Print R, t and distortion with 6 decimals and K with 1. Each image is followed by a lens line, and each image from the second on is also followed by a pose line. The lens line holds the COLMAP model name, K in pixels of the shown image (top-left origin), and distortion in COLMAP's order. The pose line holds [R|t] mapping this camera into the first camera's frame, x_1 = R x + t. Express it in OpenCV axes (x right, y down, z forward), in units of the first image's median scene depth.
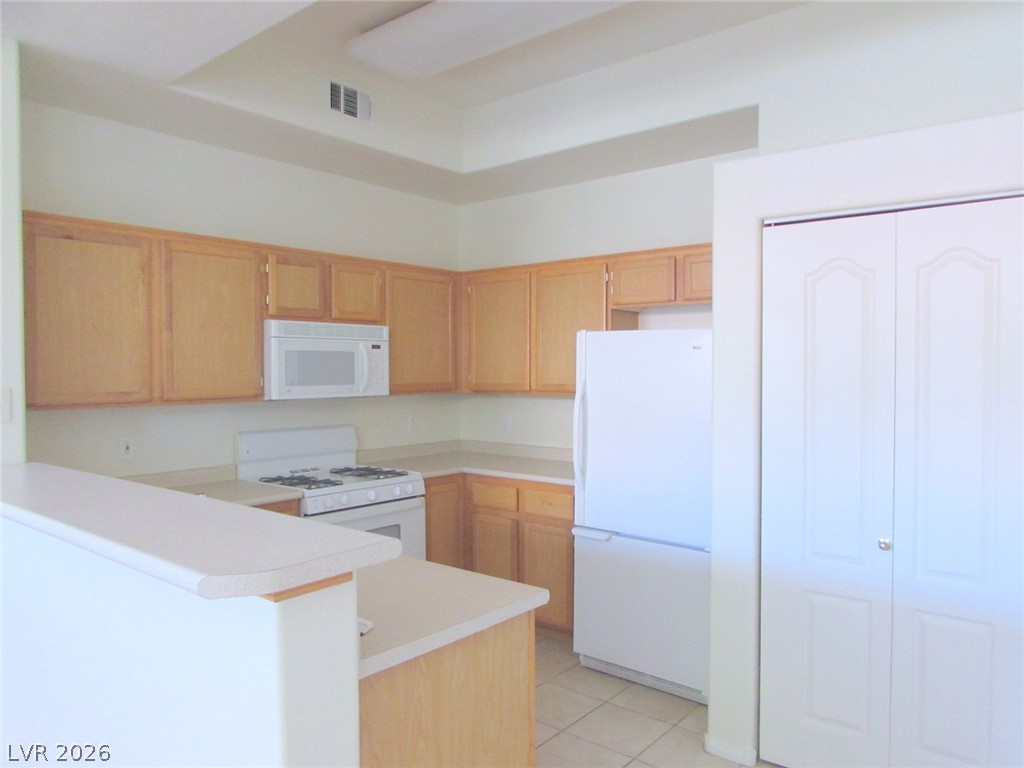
lens RADIAL K [[739.1, 0, 515.5], [0, 739.1, 386.4], [0, 0, 1]] dist [-0.024233, 0.015289]
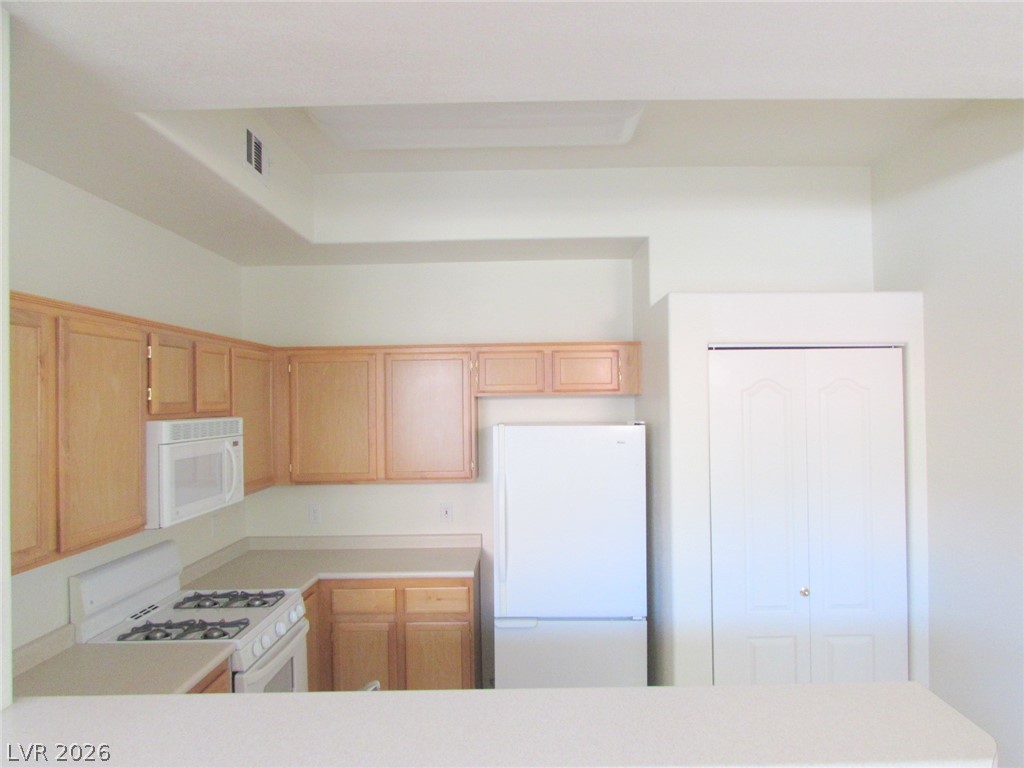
lens RADIAL K [[739.1, 0, 519.2], [0, 739.1, 385.3], [0, 0, 1]] dist [-0.024233, 0.015289]
pose [[0.769002, 0.002034, 0.639243, -0.506210], [0.026854, 0.999009, -0.035484, -0.086556], [-0.638682, 0.044453, 0.768186, 0.179260]]
